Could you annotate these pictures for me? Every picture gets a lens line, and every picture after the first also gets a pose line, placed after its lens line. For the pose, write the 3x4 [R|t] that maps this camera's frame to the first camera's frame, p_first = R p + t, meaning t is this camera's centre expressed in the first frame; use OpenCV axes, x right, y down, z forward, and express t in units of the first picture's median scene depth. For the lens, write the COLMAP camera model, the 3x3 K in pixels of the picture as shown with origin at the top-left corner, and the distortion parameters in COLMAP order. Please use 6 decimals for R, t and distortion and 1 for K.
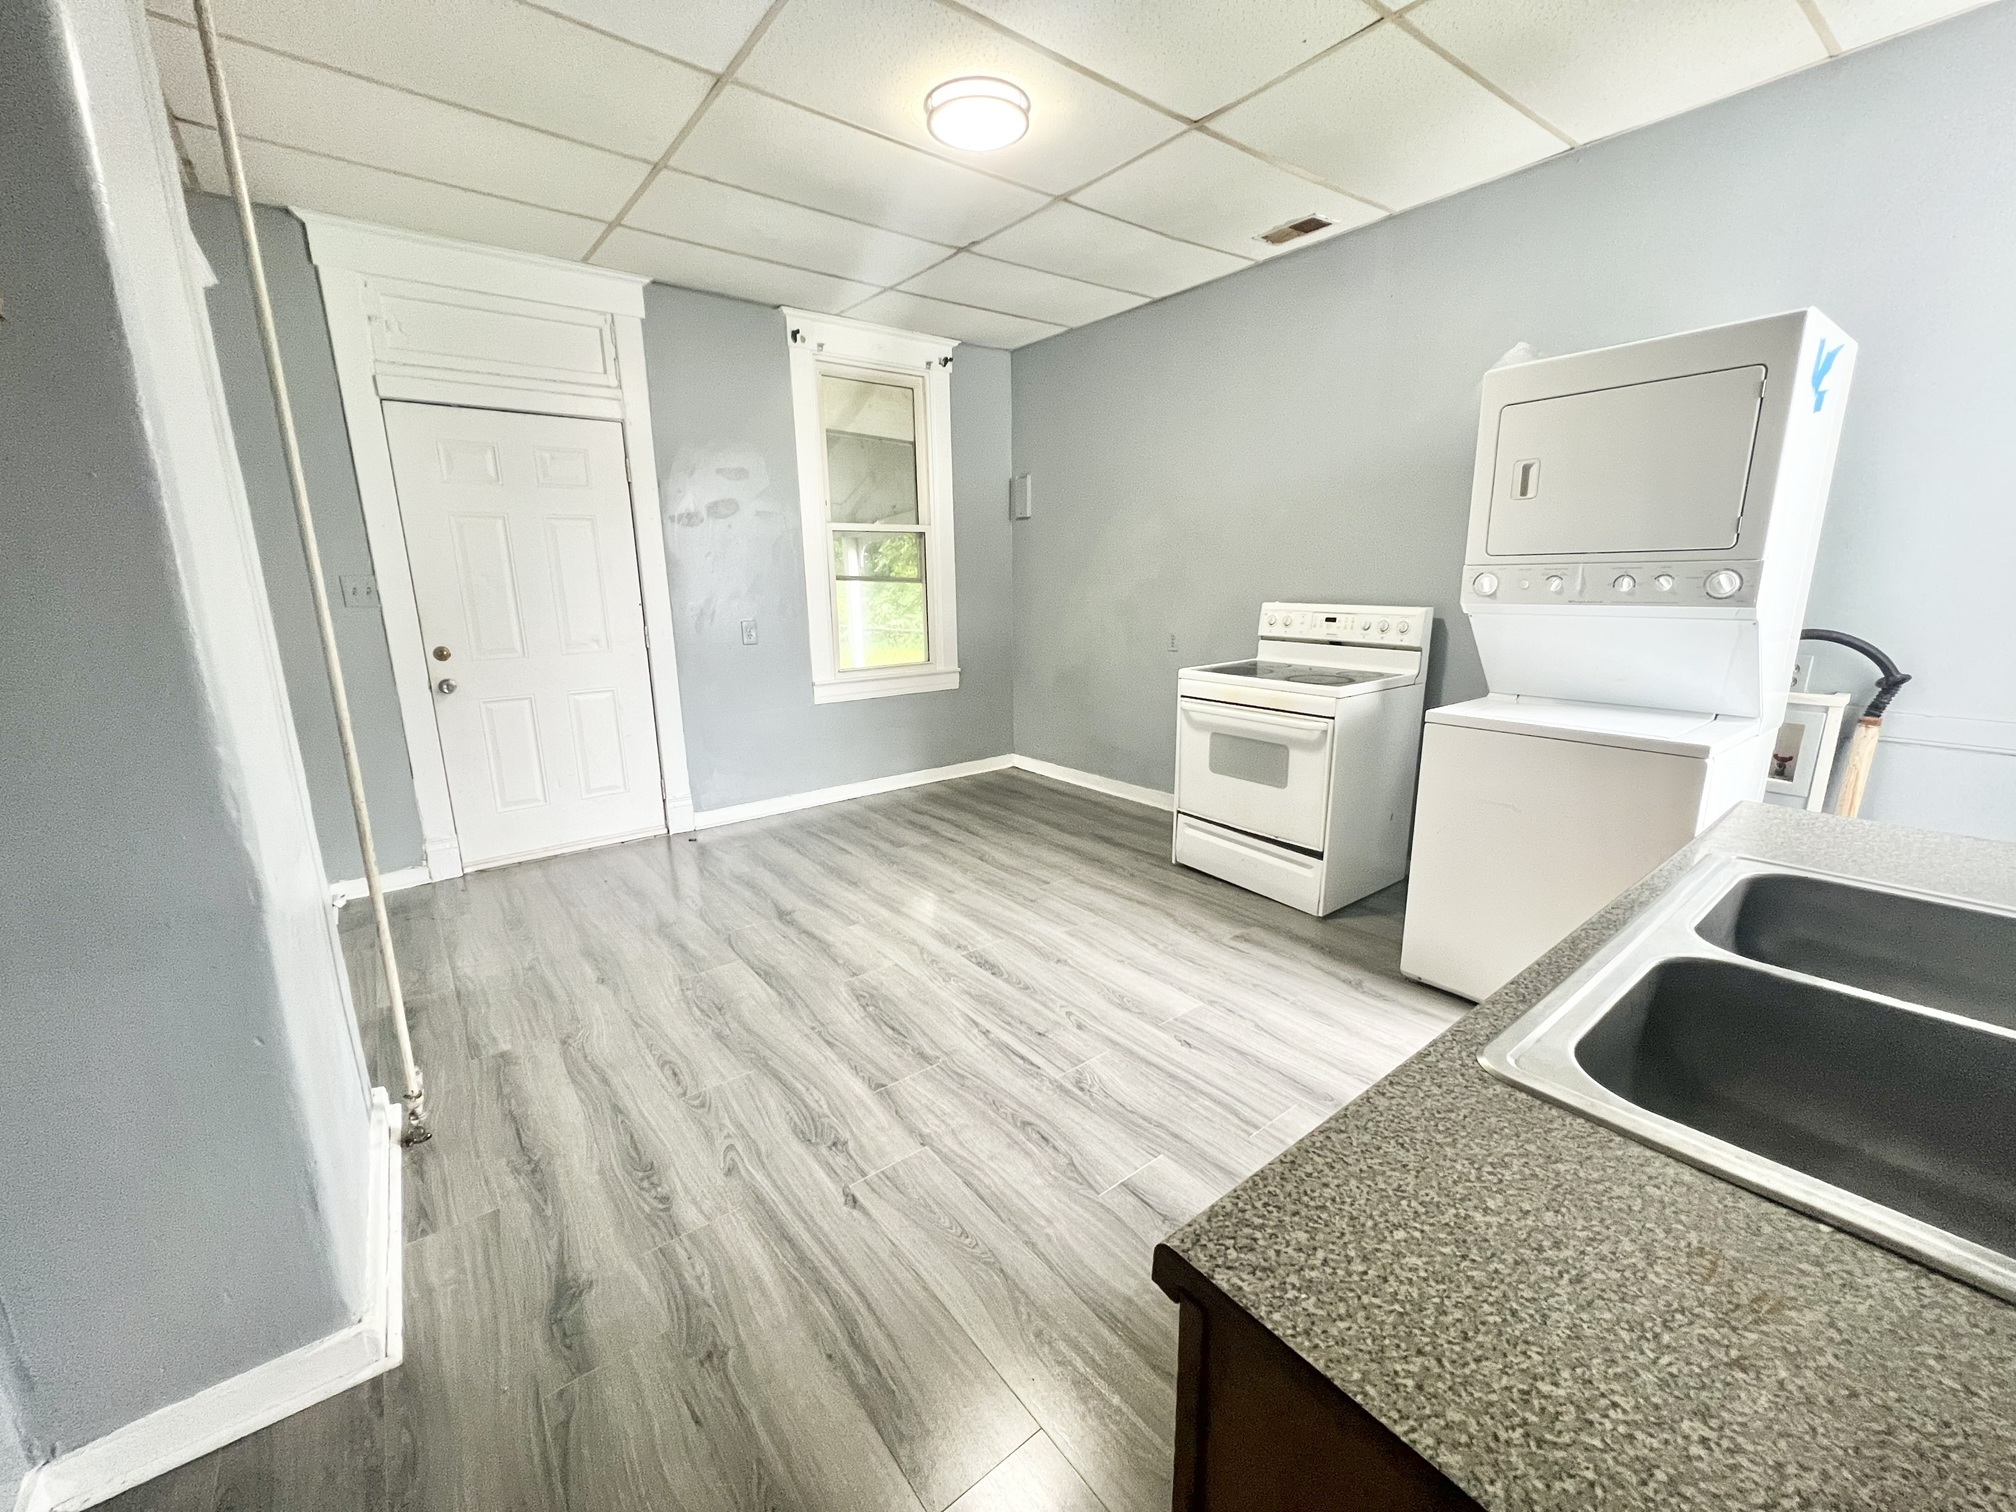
lens RADIAL K [[798.3, 0, 1022.4], [0, 798.3, 753.3], [0, 0, 1]] dist [0.003302, 0.000626]
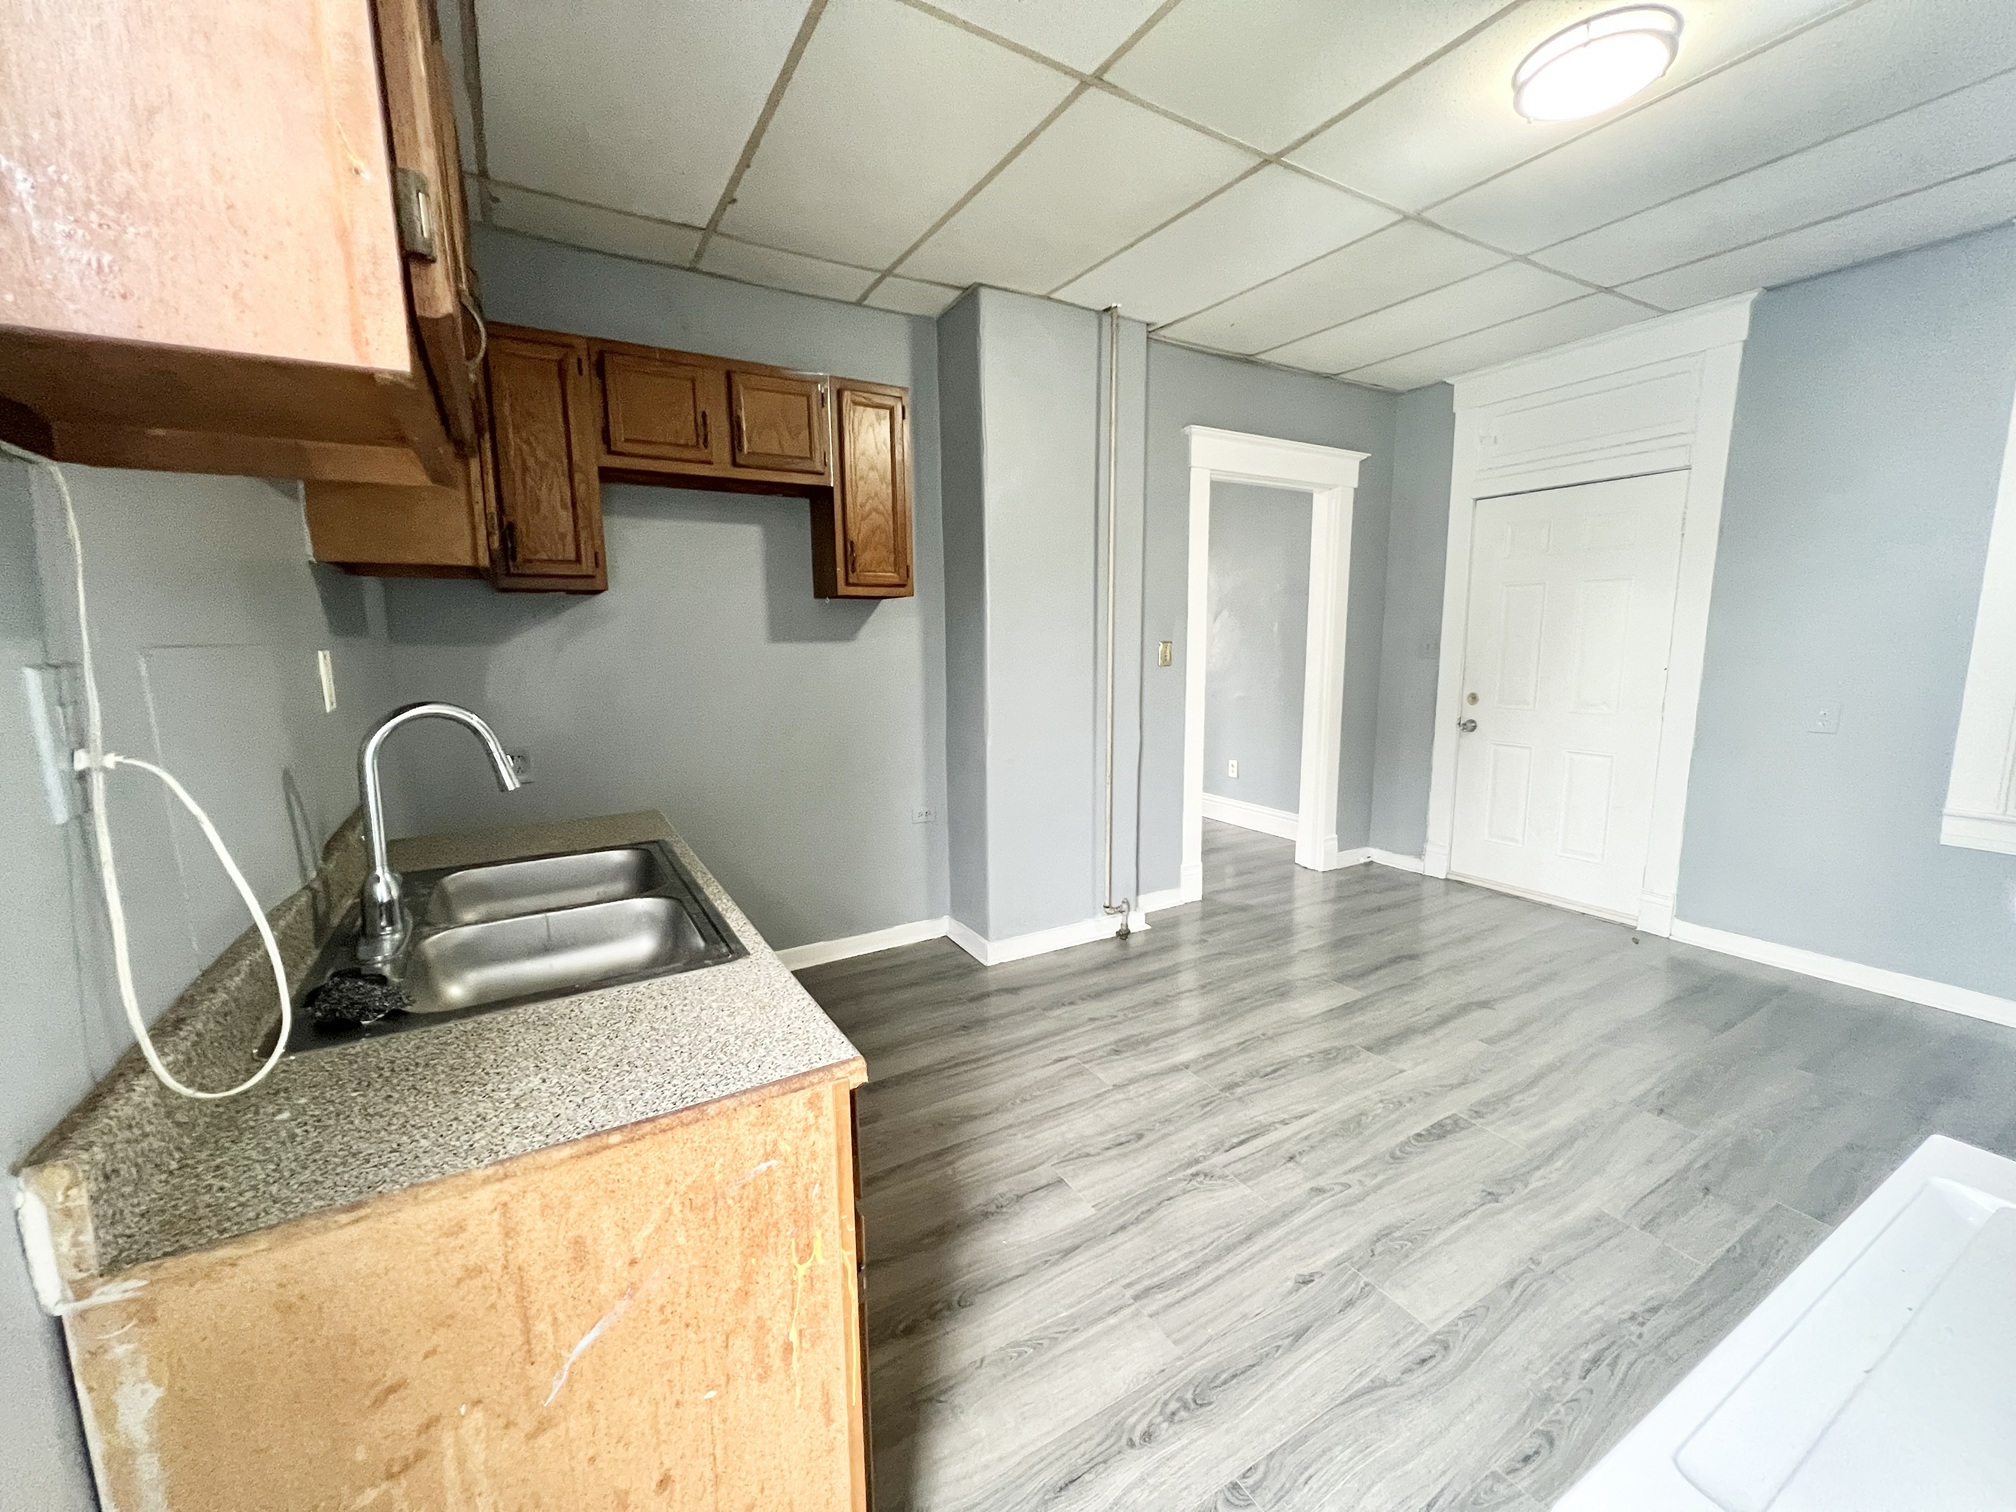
lens RADIAL K [[798.3, 0, 998.5], [0, 798.3, 757.4], [0, 0, 1]] dist [0.003302, 0.000626]
pose [[-0.135239, 0.166860, -0.976662, 0.793936], [-0.206240, 0.959386, 0.192467, -0.171333], [0.969111, 0.227456, -0.095333, 0.601667]]
